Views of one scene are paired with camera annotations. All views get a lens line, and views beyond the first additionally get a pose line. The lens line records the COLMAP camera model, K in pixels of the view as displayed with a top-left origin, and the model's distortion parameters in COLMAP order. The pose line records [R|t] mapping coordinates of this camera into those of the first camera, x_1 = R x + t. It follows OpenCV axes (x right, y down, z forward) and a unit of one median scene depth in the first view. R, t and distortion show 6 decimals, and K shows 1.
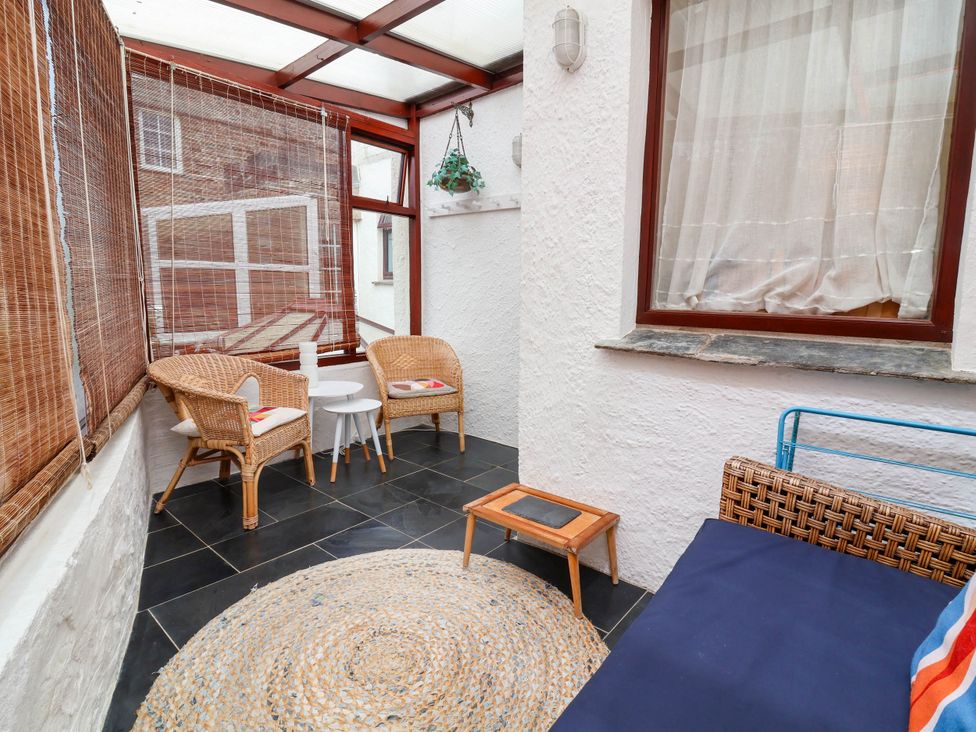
lens RADIAL K [[502.2, 0, 496.7], [0, 502.2, 358.2], [0, 0, 1]] dist [-0.000589, -0.014795]
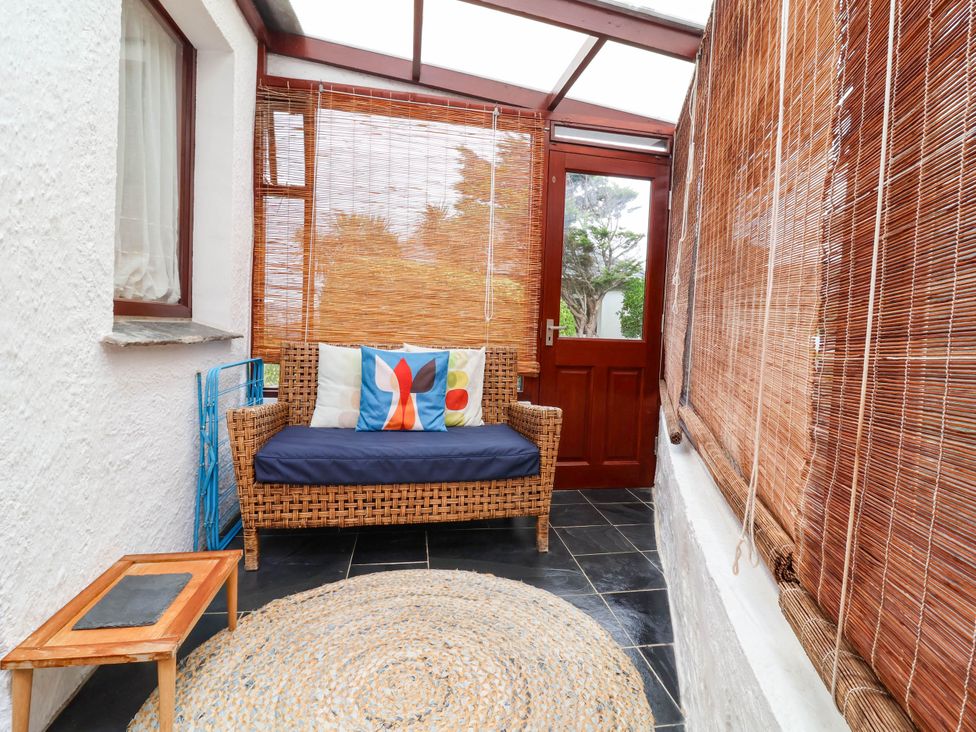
lens RADIAL K [[502.2, 0, 496.7], [0, 502.2, 358.2], [0, 0, 1]] dist [-0.000589, -0.014795]
pose [[-0.766762, -0.079301, 0.637014, -0.672581], [0.042045, 0.984005, 0.173106, -0.103546], [-0.640553, 0.159514, -0.751164, 1.149789]]
